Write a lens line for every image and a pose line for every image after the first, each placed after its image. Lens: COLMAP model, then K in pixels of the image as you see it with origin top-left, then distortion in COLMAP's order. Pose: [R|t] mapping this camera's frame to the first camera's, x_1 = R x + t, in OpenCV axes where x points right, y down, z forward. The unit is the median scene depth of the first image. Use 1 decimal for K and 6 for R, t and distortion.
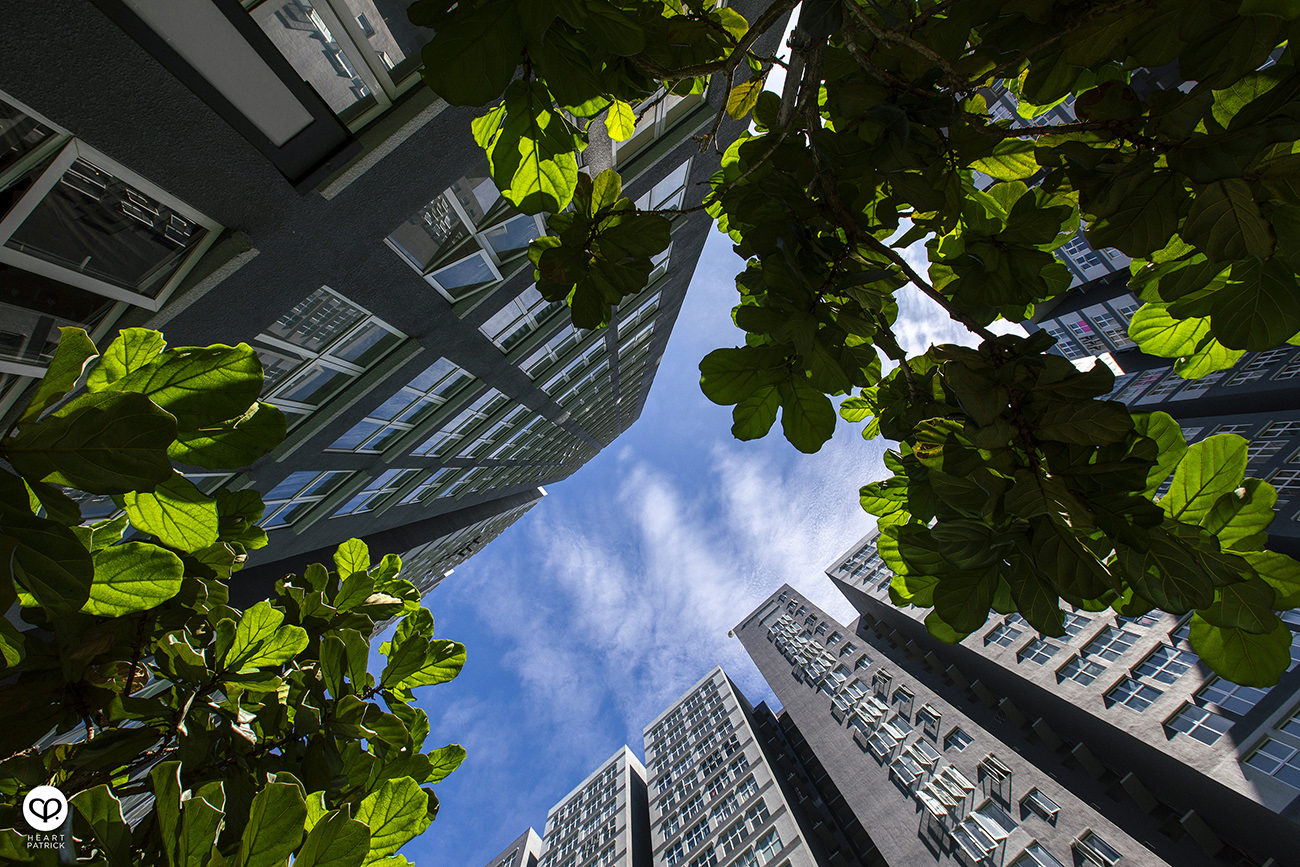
lens RADIAL K [[1494.4, 0, 714.8], [0, 1494.4, 433.3], [0, 0, 1]] dist [0.060701, -0.143094]
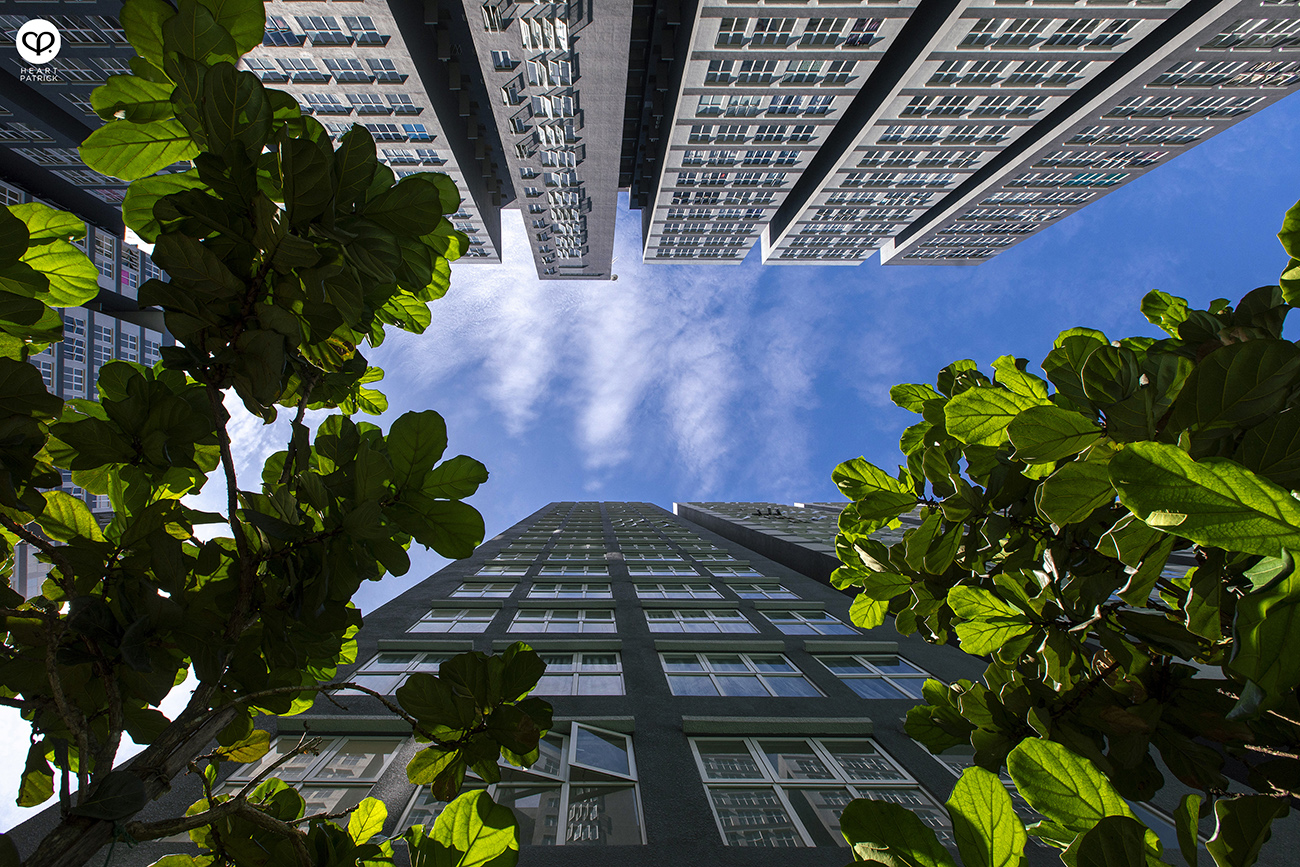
lens RADIAL K [[1494.4, 0, 714.8], [0, 1494.4, 433.3], [0, 0, 1]] dist [0.060701, -0.143094]
pose [[-0.786733, -0.617208, 0.010270, -0.114786], [0.602859, -0.764653, 0.227741, -0.131343], [-0.132711, 0.185363, 0.973668, 0.030617]]
